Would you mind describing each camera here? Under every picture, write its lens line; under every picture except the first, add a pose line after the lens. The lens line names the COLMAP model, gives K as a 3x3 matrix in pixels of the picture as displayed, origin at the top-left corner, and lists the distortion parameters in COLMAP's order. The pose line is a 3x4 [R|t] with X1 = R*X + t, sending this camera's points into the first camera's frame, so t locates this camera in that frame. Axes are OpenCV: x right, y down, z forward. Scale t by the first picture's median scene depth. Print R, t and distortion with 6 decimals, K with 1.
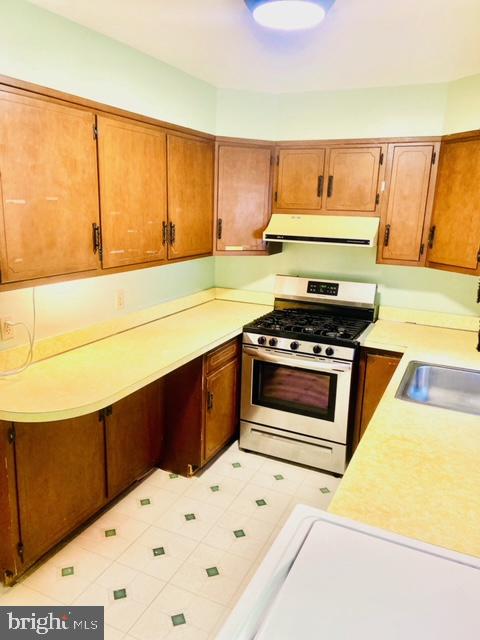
lens RADIAL K [[475.5, 0, 243.7], [0, 475.5, 320.5], [0, 0, 1]] dist [0.109974, -0.154421]
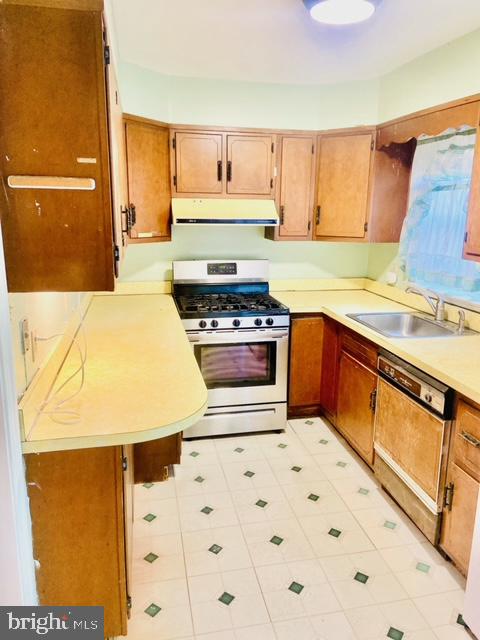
lens RADIAL K [[484.9, 0, 240.2], [0, 484.9, 318.0], [0, 0, 1]] dist [0.130547, -0.167704]
pose [[0.797113, -0.158338, 0.582701, -0.498959], [0.154606, 0.986358, 0.056529, -0.016512], [-0.583702, 0.045029, 0.810718, 0.123528]]
